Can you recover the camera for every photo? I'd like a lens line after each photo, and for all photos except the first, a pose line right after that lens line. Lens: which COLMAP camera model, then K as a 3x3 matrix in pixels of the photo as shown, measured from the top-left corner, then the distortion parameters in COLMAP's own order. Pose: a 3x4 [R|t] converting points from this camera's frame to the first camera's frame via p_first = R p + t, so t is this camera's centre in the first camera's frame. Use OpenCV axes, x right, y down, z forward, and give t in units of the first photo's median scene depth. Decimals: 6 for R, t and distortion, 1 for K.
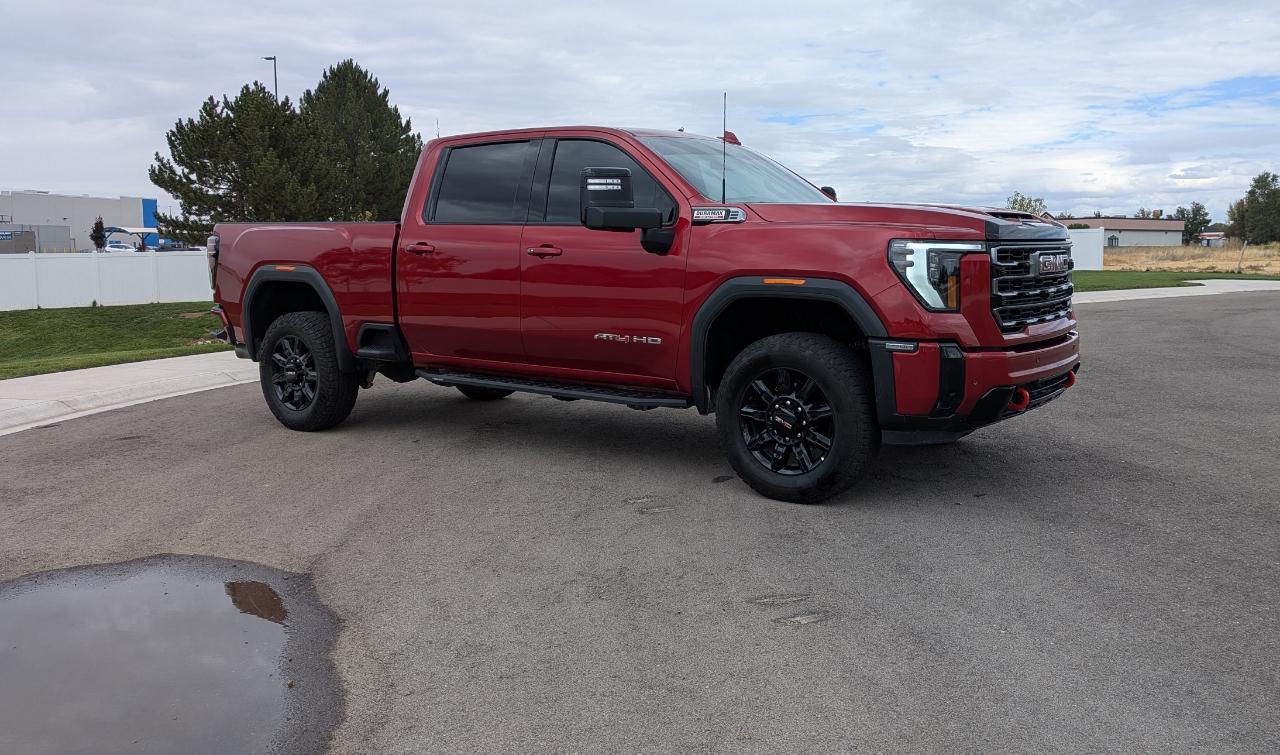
lens RADIAL K [[960.3, 0, 698.0], [0, 960.3, 378.7], [0, 0, 1]] dist [0.091803, -0.135665]
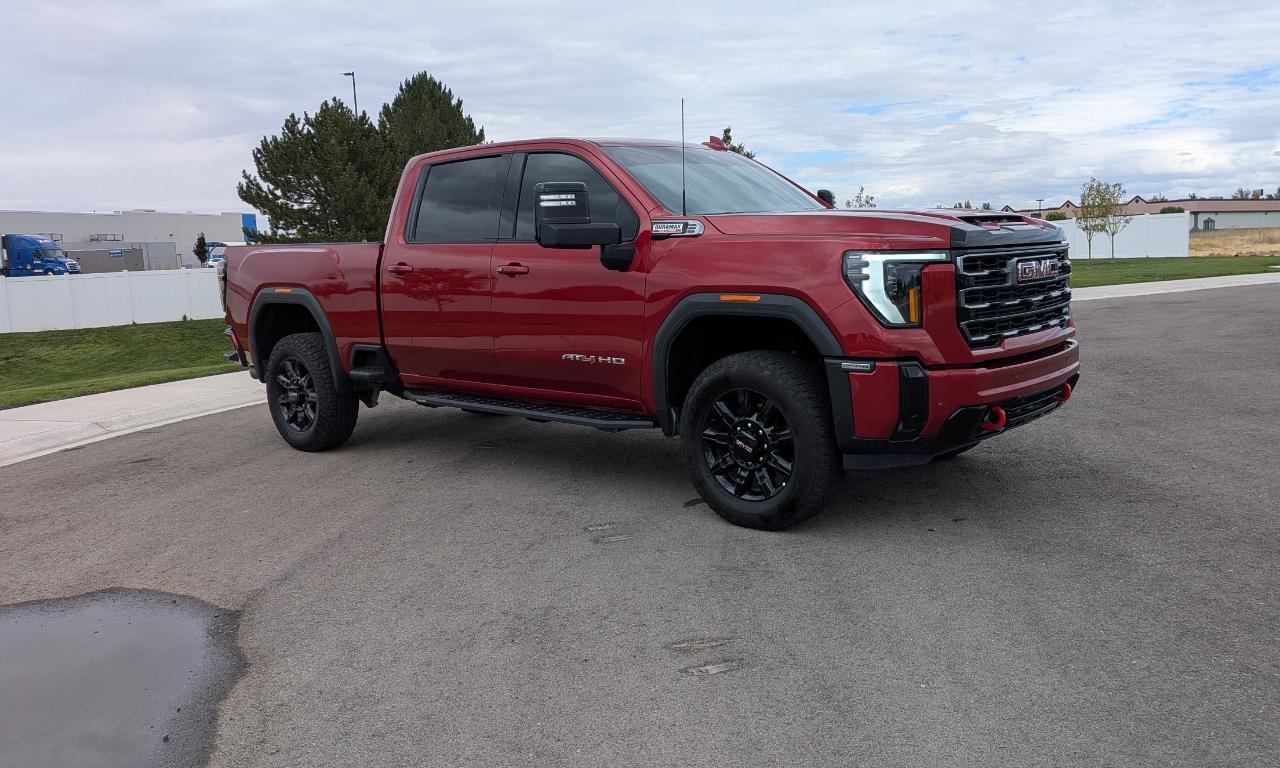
lens RADIAL K [[952.1, 0, 695.3], [0, 952.1, 404.5], [0, 0, 1]] dist [0.092041, -0.131321]
pose [[0.996027, -0.016319, -0.087549, 0.117509], [0.018912, 0.999404, 0.028873, -0.022520], [0.087025, -0.030414, 0.995742, 0.054103]]
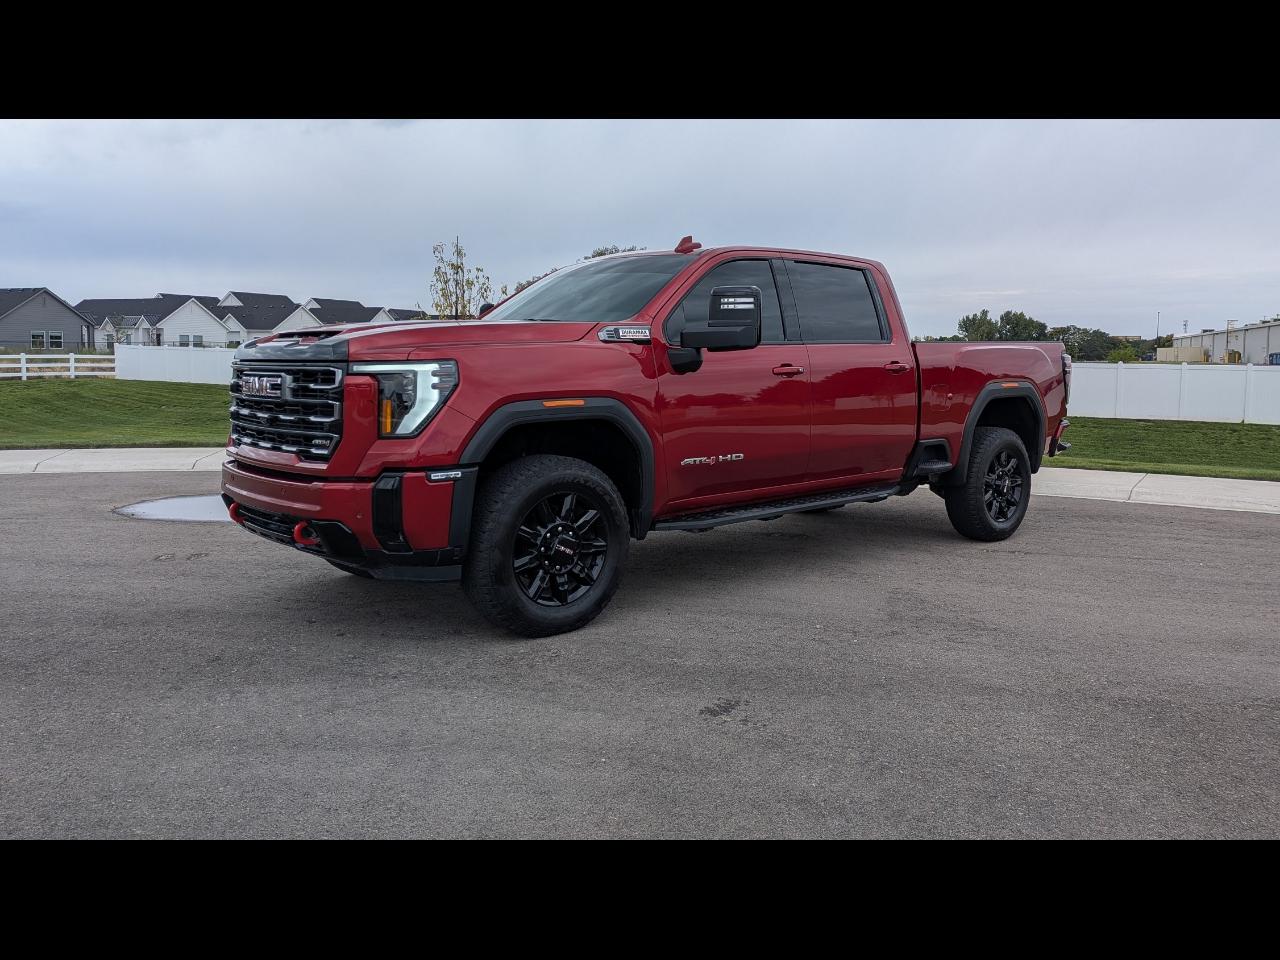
lens RADIAL K [[971.8, 0, 716.4], [0, 971.8, 483.2], [0, 0, 1]] dist [0.080786, -0.123856]
pose [[-0.184571, 0.129137, -0.974298, 1.174388], [-0.140534, 0.977676, 0.156207, -0.229405], [0.972720, 0.165754, -0.162302, 1.550412]]
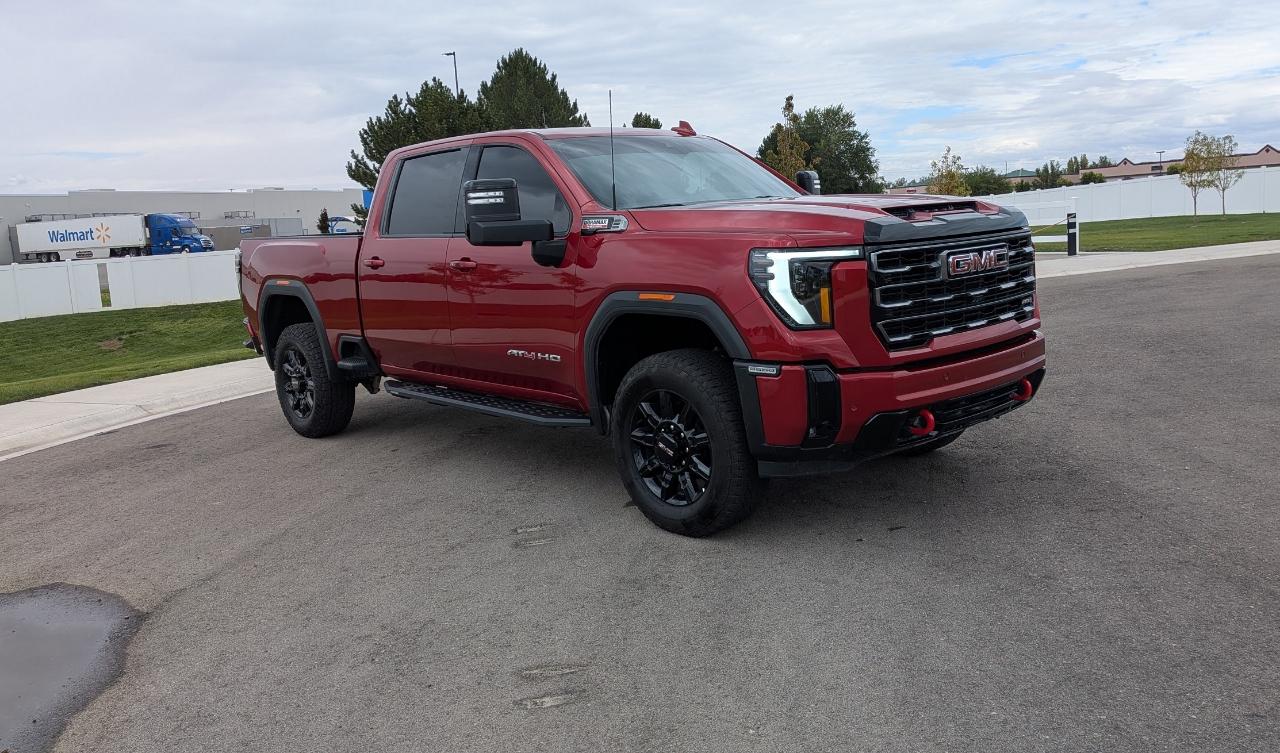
lens RADIAL K [[945.8, 0, 681.3], [0, 945.8, 372.2], [0, 0, 1]] dist [0.095667, -0.136998]
pose [[0.978062, -0.018845, -0.207459, 0.277505], [0.025788, 0.999192, 0.030815, -0.052599], [0.206711, -0.035489, 0.977758, 0.113592]]
